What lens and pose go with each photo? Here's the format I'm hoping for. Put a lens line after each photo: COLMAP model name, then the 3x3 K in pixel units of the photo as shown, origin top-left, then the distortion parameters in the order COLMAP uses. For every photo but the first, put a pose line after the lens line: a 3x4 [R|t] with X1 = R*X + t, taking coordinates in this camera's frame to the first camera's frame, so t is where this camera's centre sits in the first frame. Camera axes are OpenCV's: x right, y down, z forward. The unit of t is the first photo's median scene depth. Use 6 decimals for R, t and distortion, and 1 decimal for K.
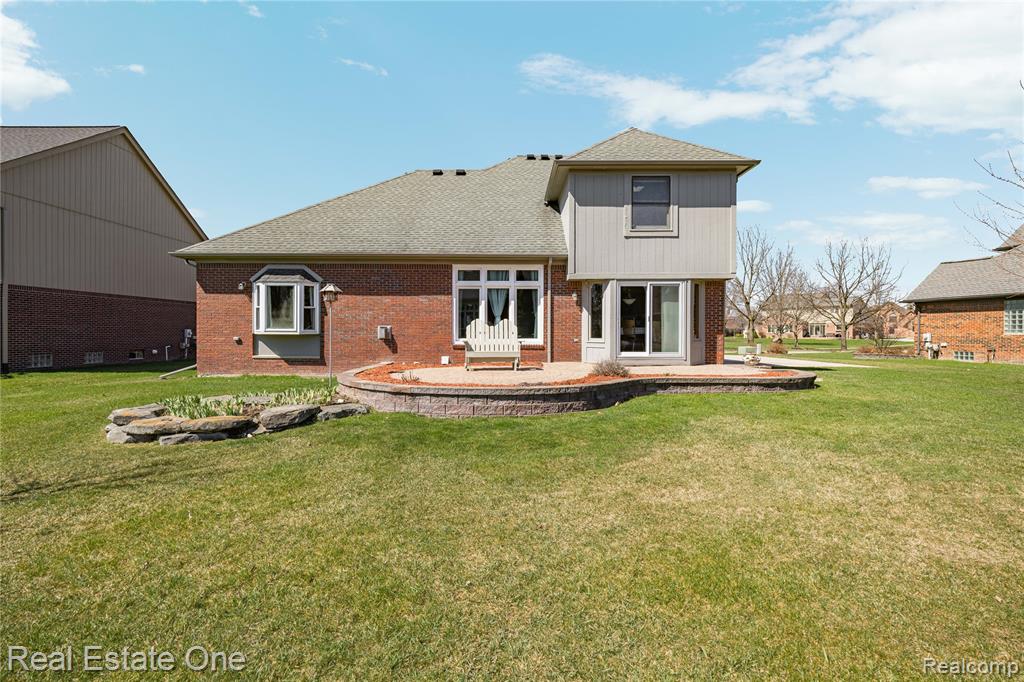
lens RADIAL K [[477.3, 0, 512.0], [0, 477.3, 341.0], [0, 0, 1]] dist [-0.001094, -0.000203]
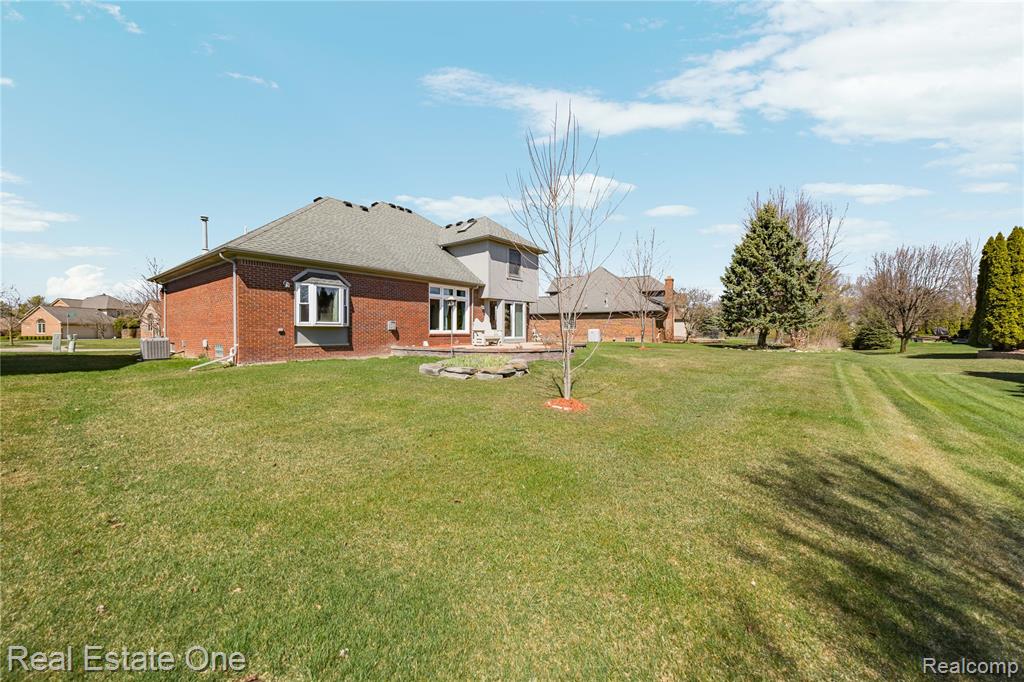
lens RADIAL K [[390.2, 0, 512.0], [0, 390.2, 341.0], [0, 0, 1]] dist [-0.000343, -0.000034]
pose [[0.610049, -0.021991, 0.792059, -0.981209], [0.017684, 0.999744, 0.014137, 0.017944], [-0.792166, 0.005382, 0.610281, -0.003740]]
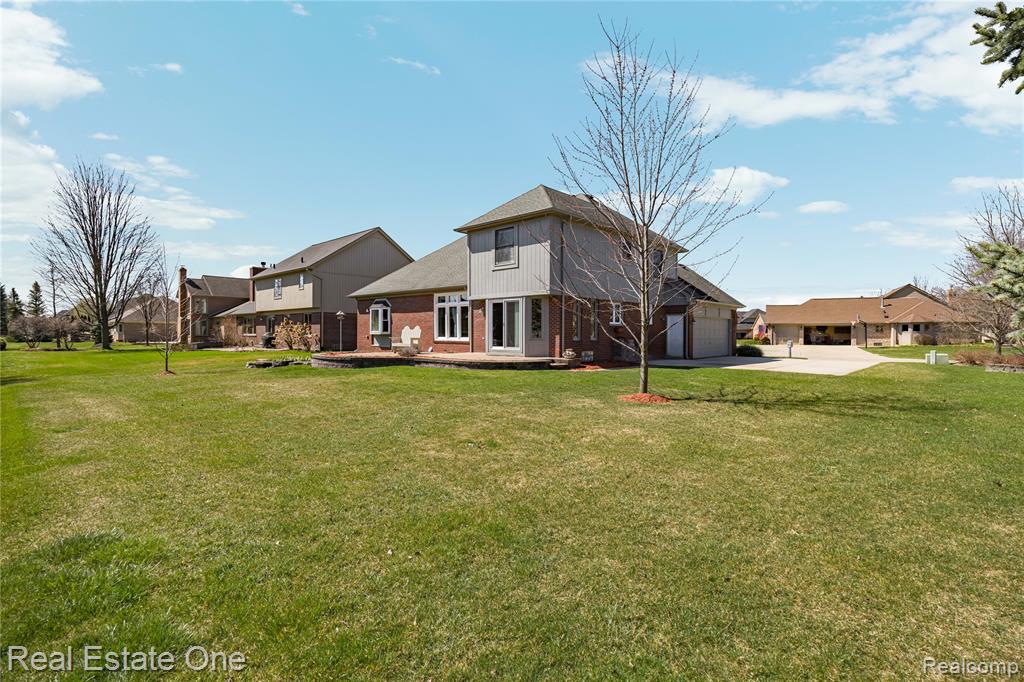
lens RADIAL K [[477.3, 0, 512.0], [0, 477.3, 341.0], [0, 0, 1]] dist [-0.001094, -0.000203]
pose [[0.737247, 0.011998, -0.675516, 1.244226], [-0.017070, 0.999854, -0.000871, 0.006012], [0.675407, 0.012173, 0.737344, -0.072807]]
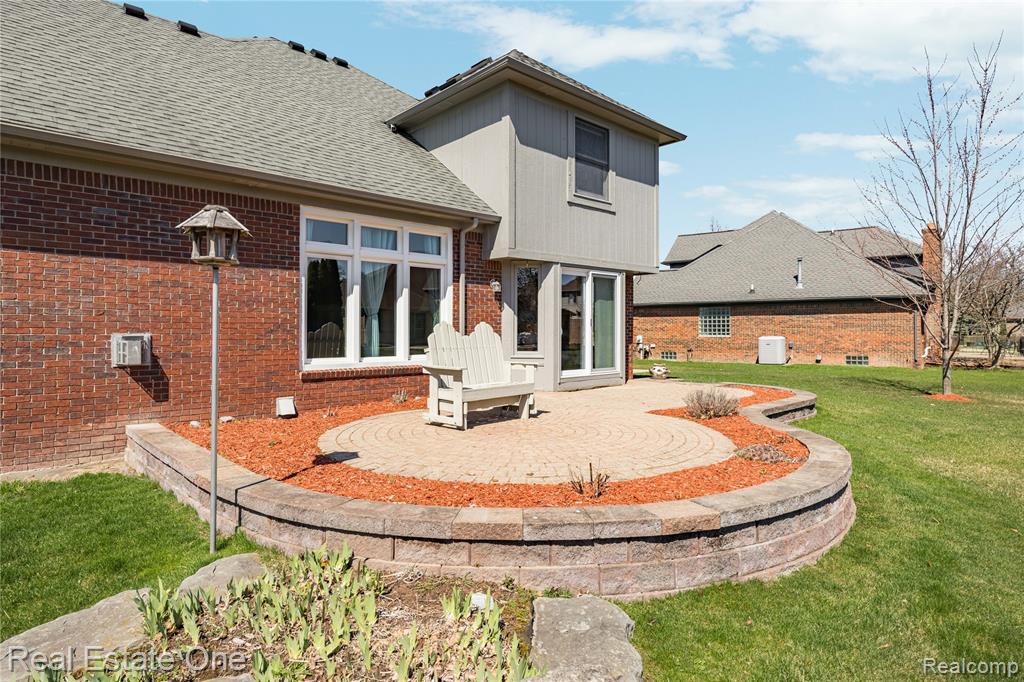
lens RADIAL K [[562.3, 0, 504.5], [0, 562.3, 333.2], [0, 0, 1]] dist [0.000790, -0.000171]
pose [[0.734390, -0.004580, 0.678712, -0.358172], [0.014456, 0.999856, -0.008895, -0.023647], [-0.678574, 0.016344, 0.734350, 0.446446]]
